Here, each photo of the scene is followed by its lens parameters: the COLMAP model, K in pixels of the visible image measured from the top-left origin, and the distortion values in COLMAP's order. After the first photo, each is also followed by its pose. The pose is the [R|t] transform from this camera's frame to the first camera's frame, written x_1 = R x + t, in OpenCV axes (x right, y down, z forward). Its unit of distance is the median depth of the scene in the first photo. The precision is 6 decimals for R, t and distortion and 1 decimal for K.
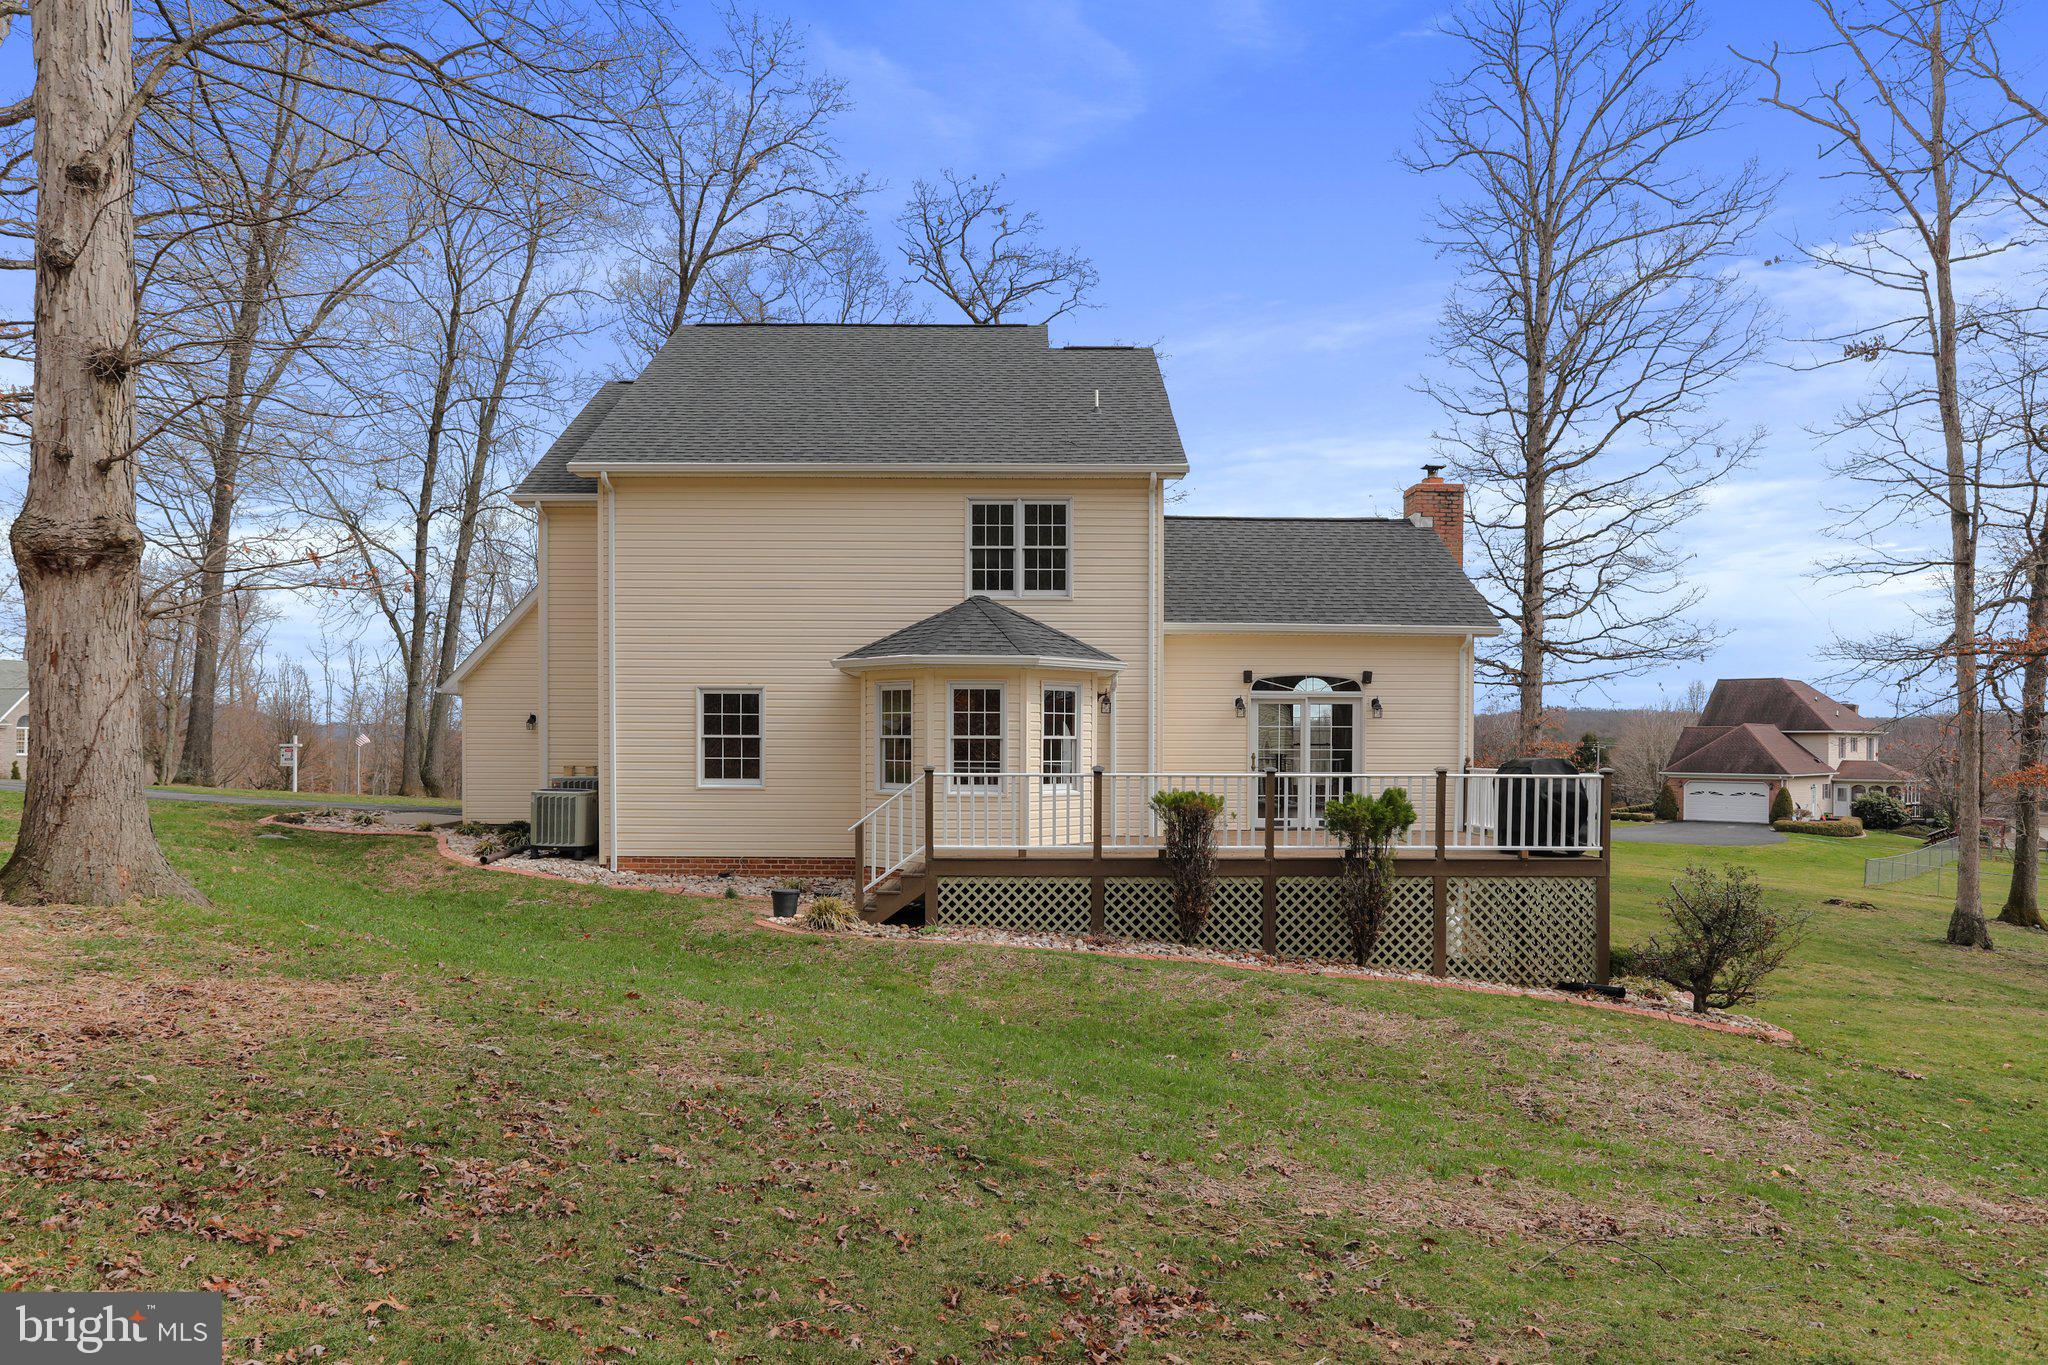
lens RADIAL K [[1338.2, 0, 1013.7], [0, 1338.2, 728.0], [0, 0, 1]] dist [-0.029592, 0.028549]
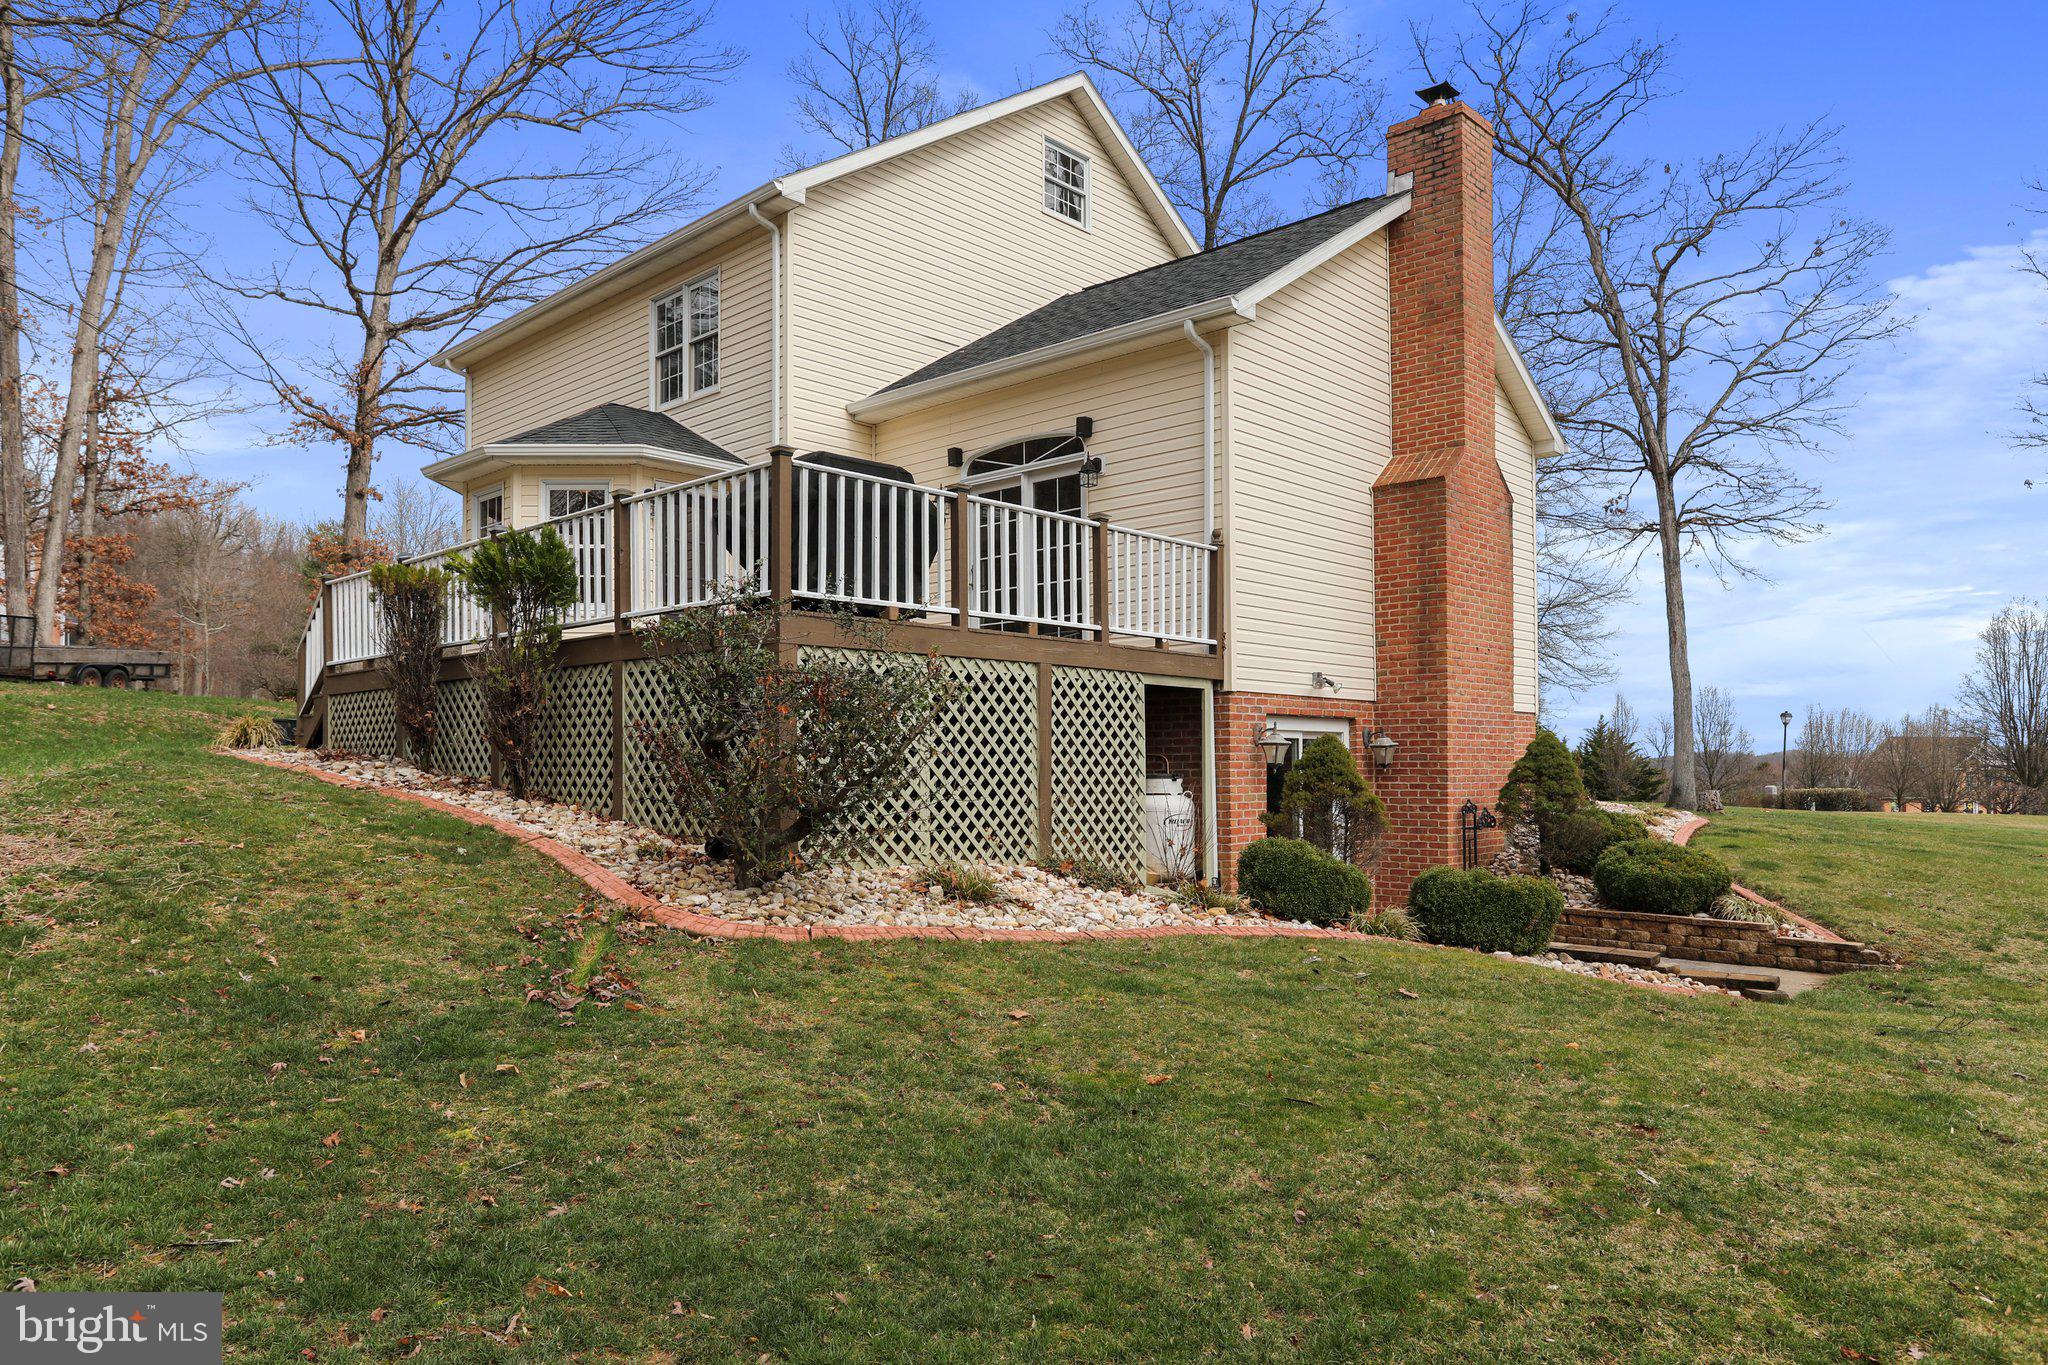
lens RADIAL K [[1338.2, 0, 1013.7], [0, 1338.2, 728.0], [0, 0, 1]] dist [-0.029592, 0.028549]
pose [[0.727039, -0.025897, -0.686108, 0.676141], [0.008974, 0.999561, -0.028219, 0.124373], [0.686538, 0.014359, 0.726952, 0.511799]]
